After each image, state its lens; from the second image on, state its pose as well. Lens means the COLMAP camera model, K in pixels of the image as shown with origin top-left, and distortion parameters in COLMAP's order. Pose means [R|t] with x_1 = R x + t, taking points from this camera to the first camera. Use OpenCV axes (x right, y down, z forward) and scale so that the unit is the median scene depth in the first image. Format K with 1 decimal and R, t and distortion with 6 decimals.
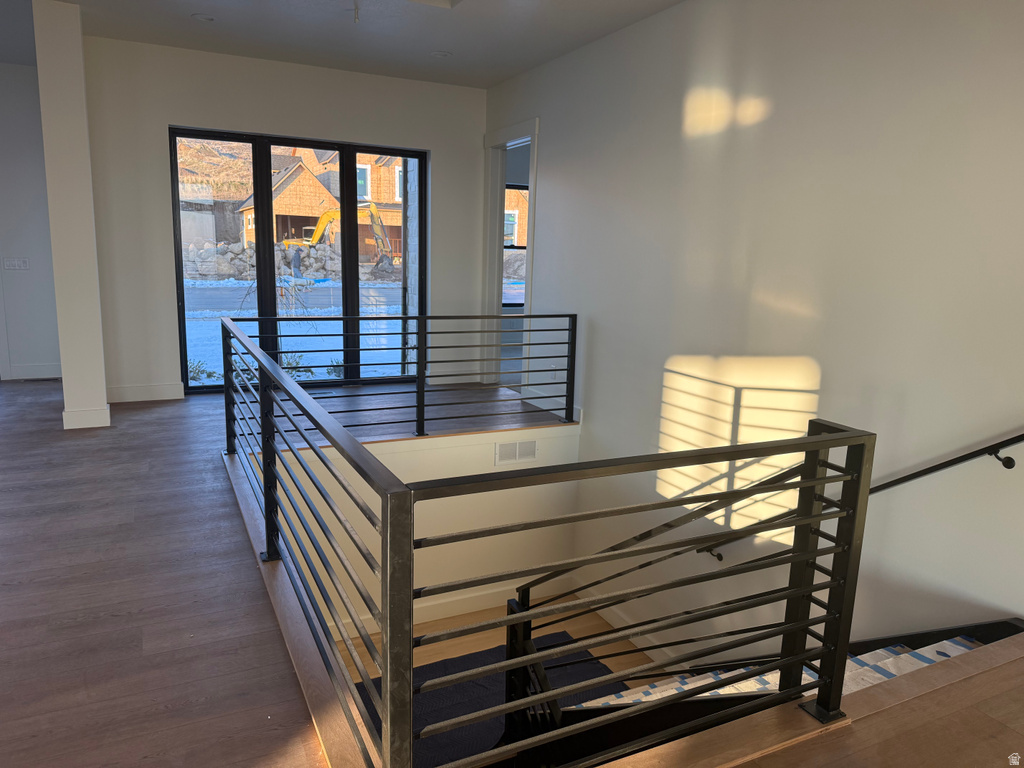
lens RADIAL K [[709.4, 0, 512.0], [0, 709.4, 384.0], [0, 0, 1]] dist [0.054182, -0.118981]
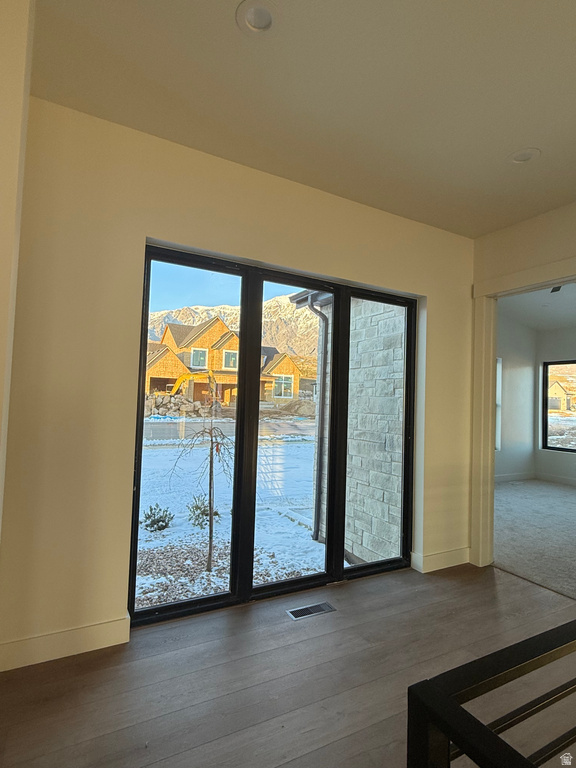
lens RADIAL K [[405.5, 0, 288.0], [0, 405.5, 384.0], [0, 0, 1]] dist [-0.005287, -0.000079]
pose [[0.999383, 0.003923, 0.034911, -0.376956], [0.003788, 0.975918, -0.218104, -0.140533], [-0.034926, 0.218102, 0.975301, 0.671356]]
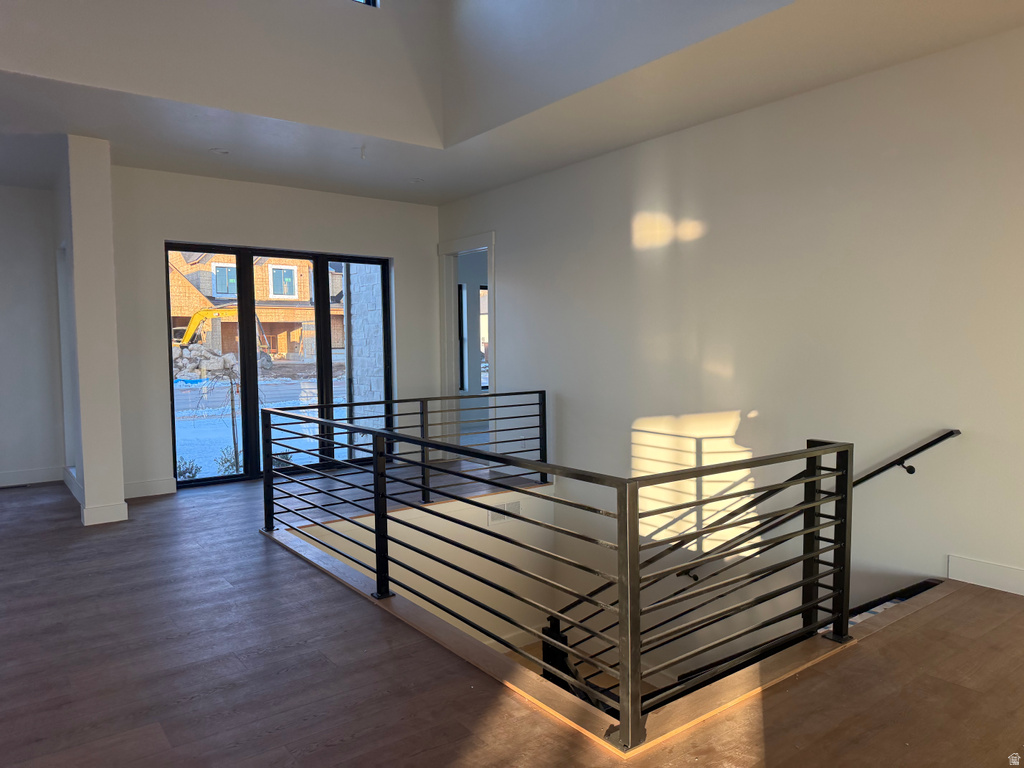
lens RADIAL K [[705.5, 0, 512.0], [0, 705.5, 384.0], [0, 0, 1]] dist [0.103802, -0.247628]
pose [[0.981397, -0.052889, 0.184561, -0.183565], [0.075176, 0.990409, -0.115927, 0.024098], [-0.176659, 0.127645, 0.975960, -0.149504]]
